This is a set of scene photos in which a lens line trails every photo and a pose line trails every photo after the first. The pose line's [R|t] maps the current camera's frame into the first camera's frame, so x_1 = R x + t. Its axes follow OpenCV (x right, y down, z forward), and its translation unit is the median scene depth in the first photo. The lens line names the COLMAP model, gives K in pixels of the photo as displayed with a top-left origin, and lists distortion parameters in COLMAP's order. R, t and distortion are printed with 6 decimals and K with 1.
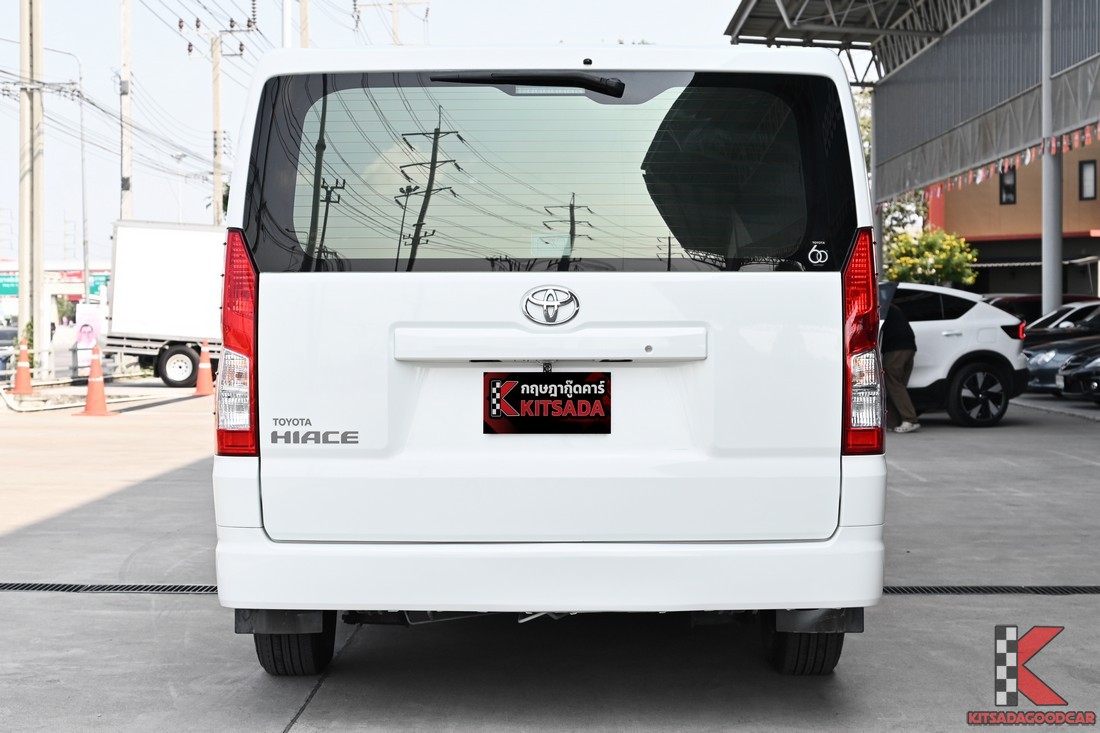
lens RADIAL K [[1991.2, 0, 549.9], [0, 1991.2, 363.8], [0, 0, 1]] dist [-0.082260, 0.000000]
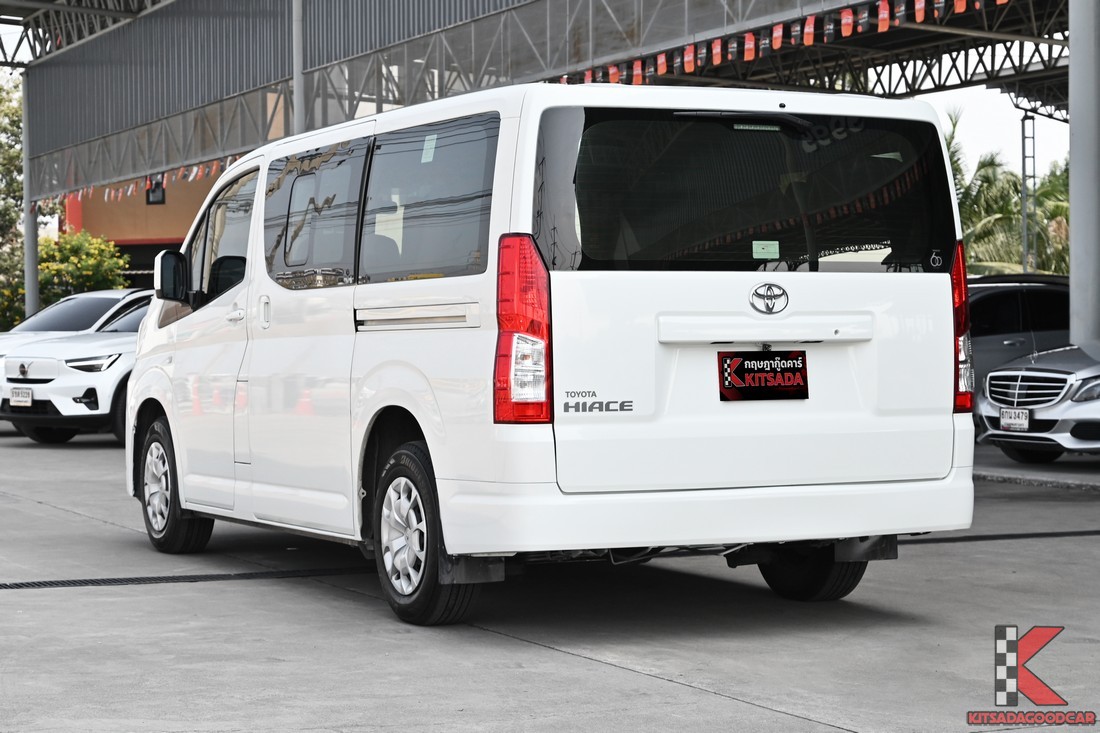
lens RADIAL K [[2360.4, 0, 551.0], [0, 2360.4, 367.0], [0, 0, 1]] dist [0.035120, 0.000000]
pose [[0.892365, -0.011802, 0.451160, -0.794183], [0.016329, 0.999848, -0.006143, 0.021195], [-0.451019, 0.012849, 0.892422, -0.274763]]
